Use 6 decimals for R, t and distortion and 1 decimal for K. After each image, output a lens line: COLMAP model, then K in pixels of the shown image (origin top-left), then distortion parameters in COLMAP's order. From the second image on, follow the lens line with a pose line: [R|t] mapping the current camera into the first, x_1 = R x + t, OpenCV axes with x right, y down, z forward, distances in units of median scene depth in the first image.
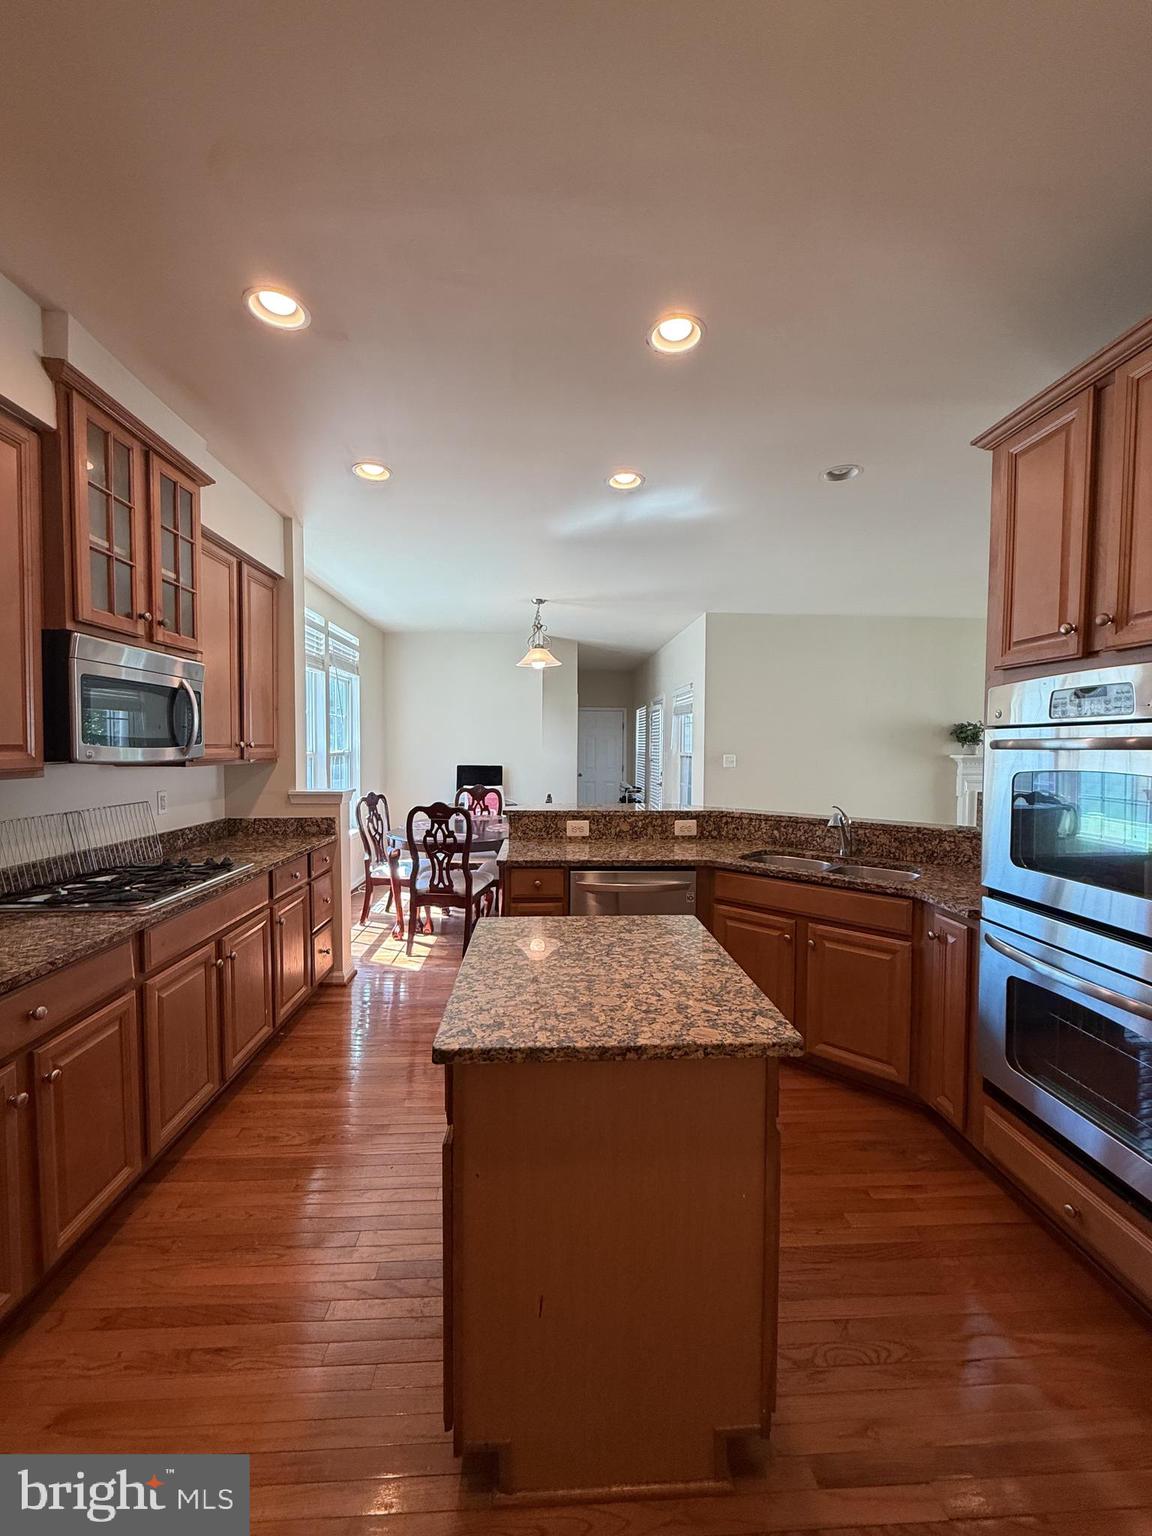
lens RADIAL K [[613.2, 0, 576.0], [0, 613.2, 768.0], [0, 0, 1]] dist [0.000381, -0.000100]
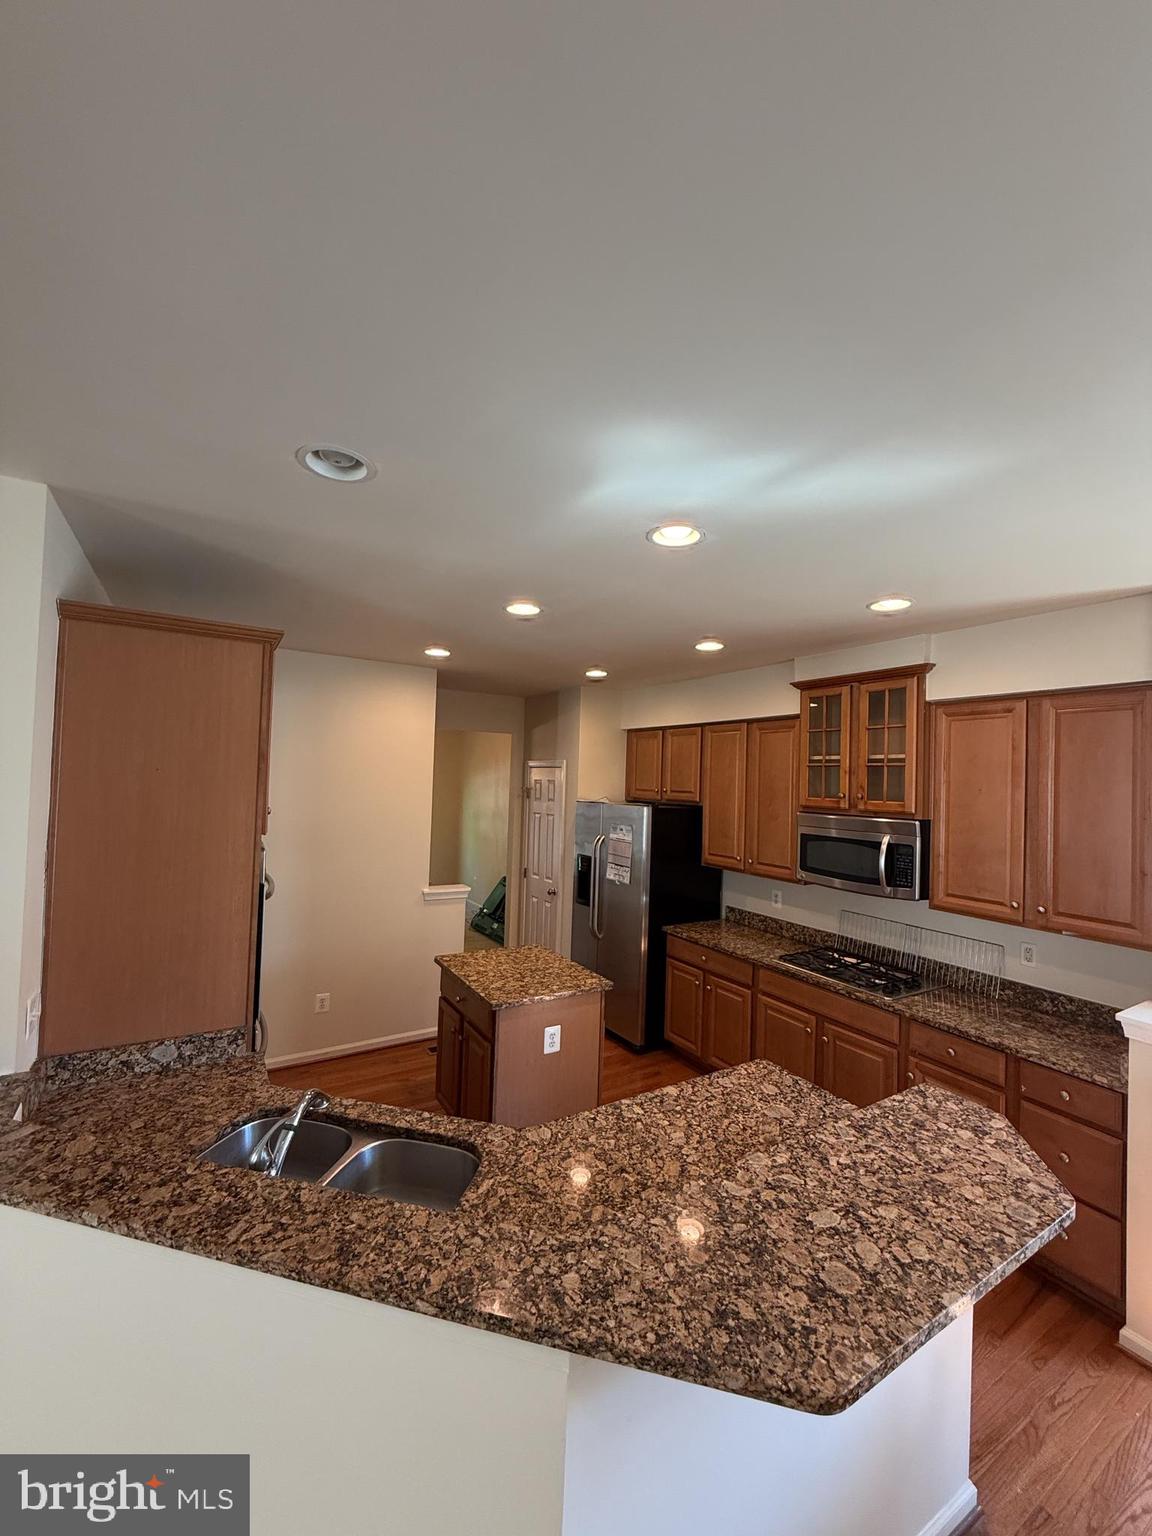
lens RADIAL K [[613.2, 0, 576.0], [0, 613.2, 768.0], [0, 0, 1]] dist [0.000381, -0.000100]
pose [[-0.881065, -0.046744, -0.470680, 0.368551], [-0.057897, 0.998280, 0.009237, -0.172060], [0.469438, 0.035389, -0.882256, 1.195705]]
